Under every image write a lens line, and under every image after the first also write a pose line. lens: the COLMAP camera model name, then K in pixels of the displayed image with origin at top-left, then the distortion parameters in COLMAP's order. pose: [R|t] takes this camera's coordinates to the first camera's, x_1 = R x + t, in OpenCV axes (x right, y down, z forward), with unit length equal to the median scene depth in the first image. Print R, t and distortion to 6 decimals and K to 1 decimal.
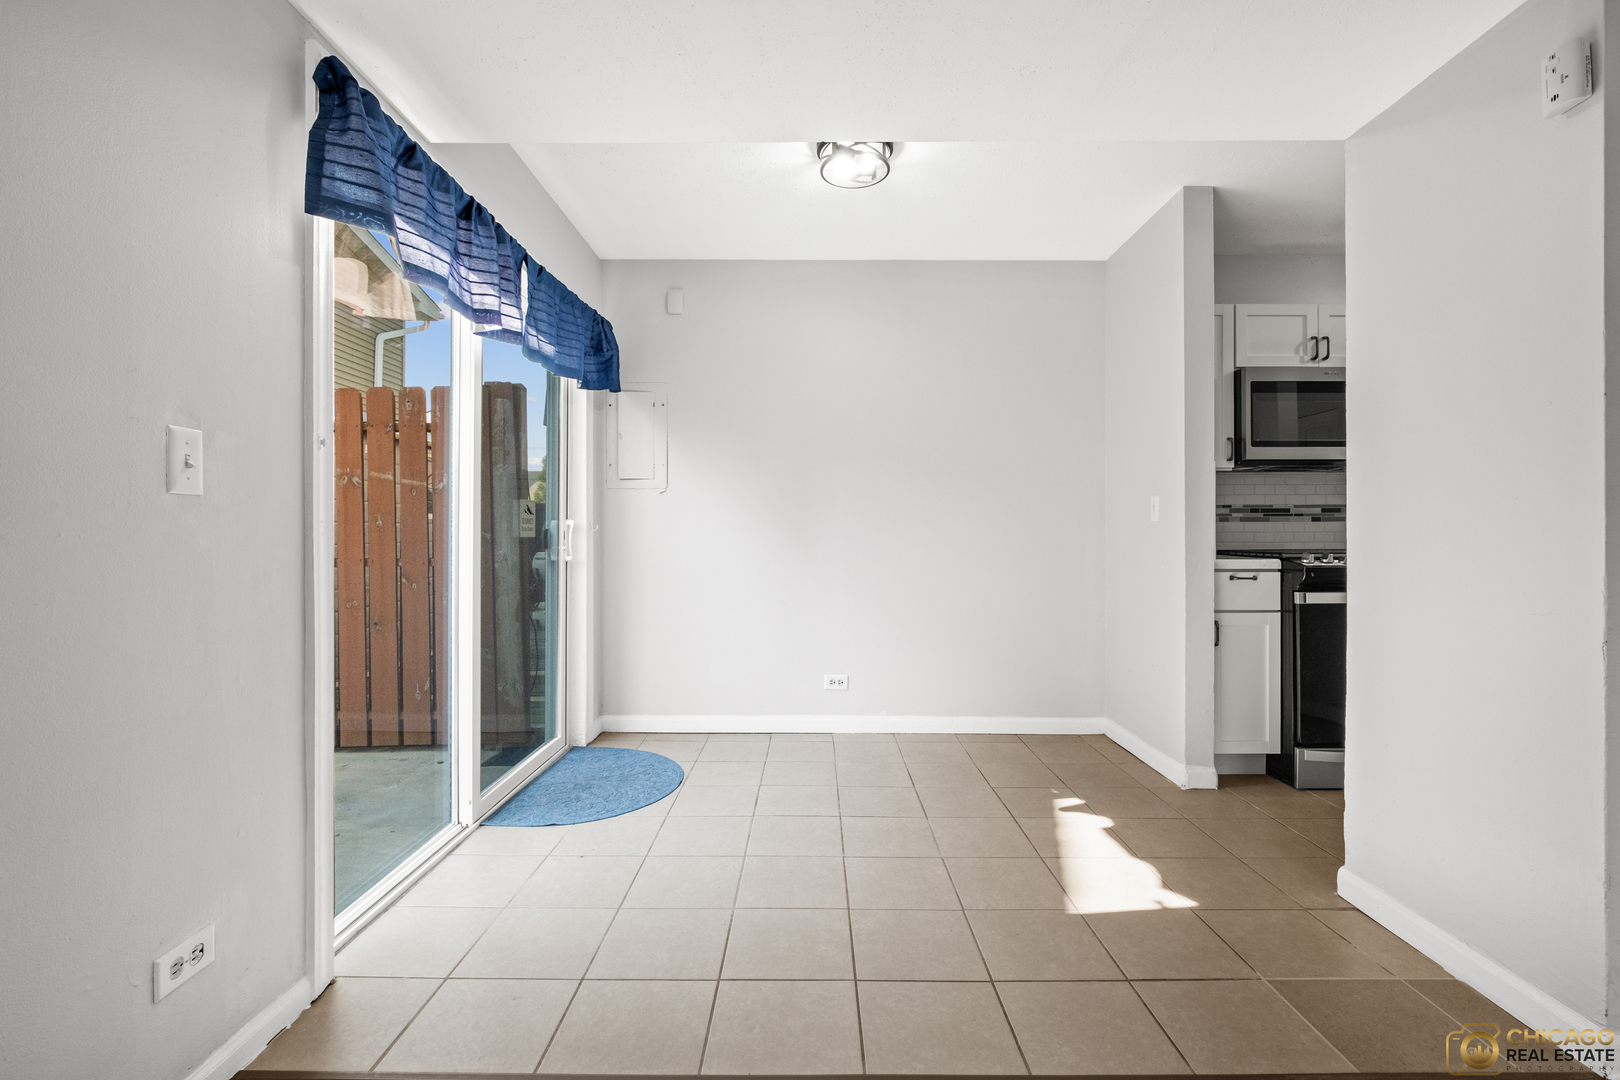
lens RADIAL K [[713.9, 0, 809.8], [0, 713.9, 527.3], [0, 0, 1]] dist [-0.004996, -0.000263]
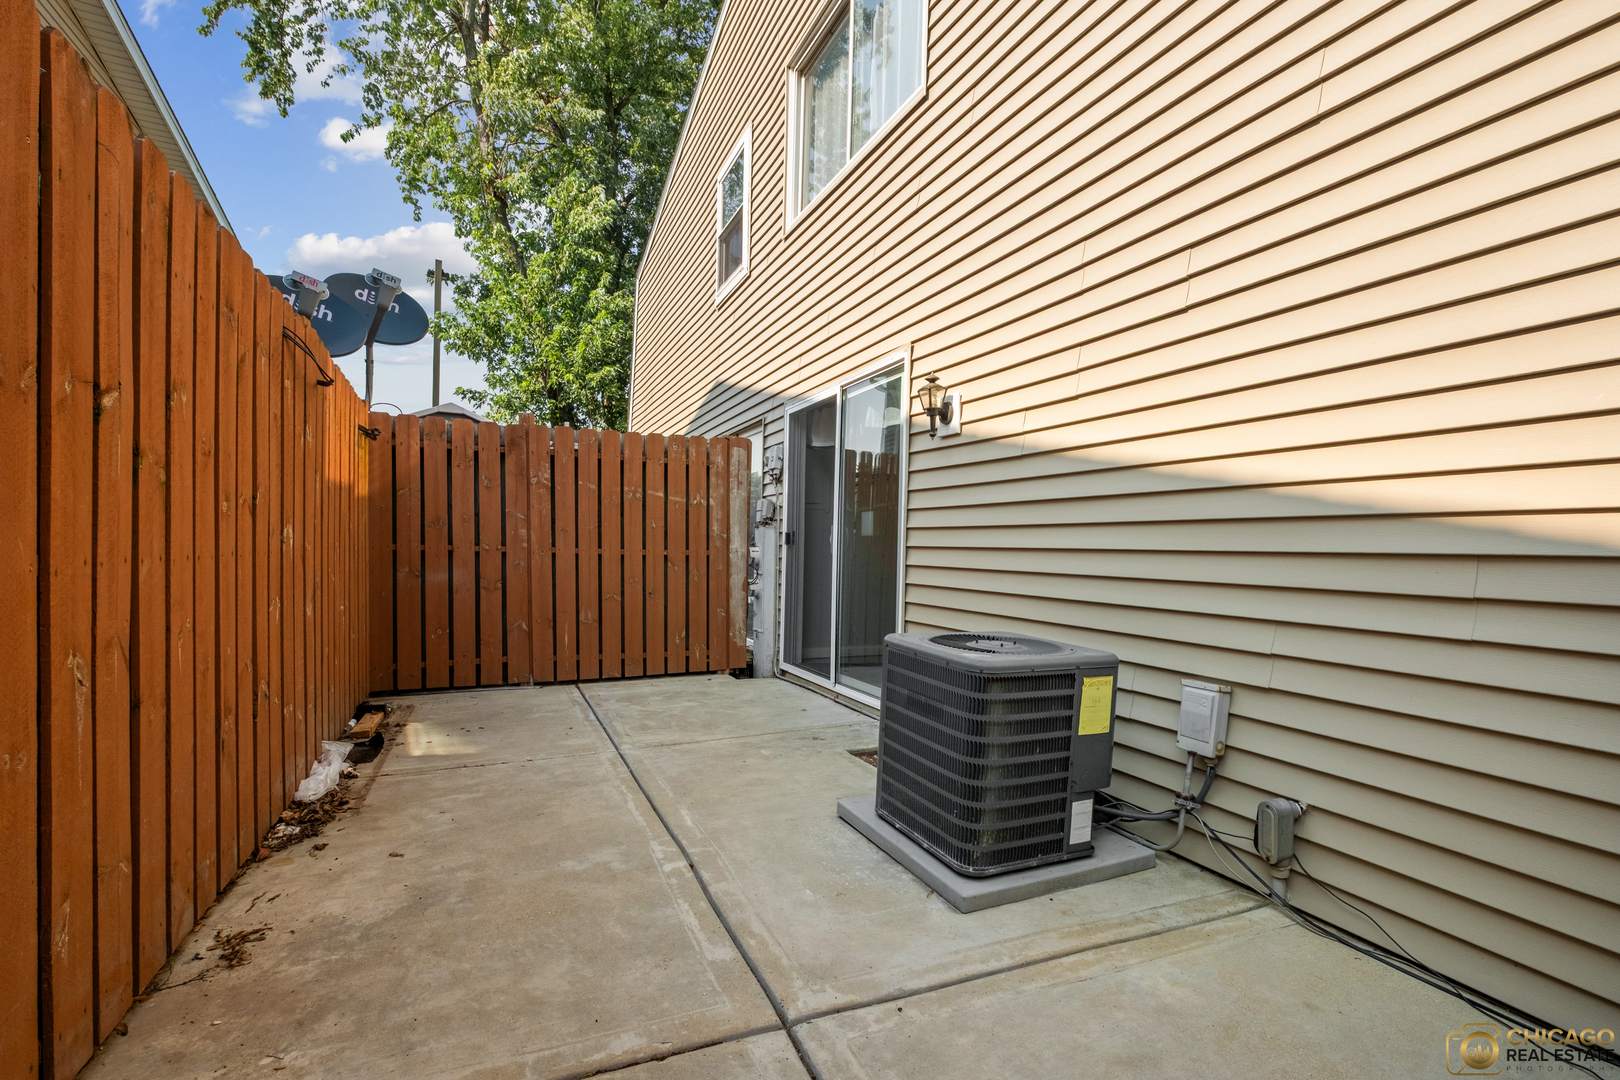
lens RADIAL K [[713.9, 0, 795.7], [0, 713.9, 553.6], [0, 0, 1]] dist [-0.004996, -0.000263]
pose [[0.913264, 0.012050, 0.407190, -1.049777], [-0.018770, 0.999746, 0.012512, 0.032197], [-0.406935, -0.019069, 0.913258, -0.534016]]
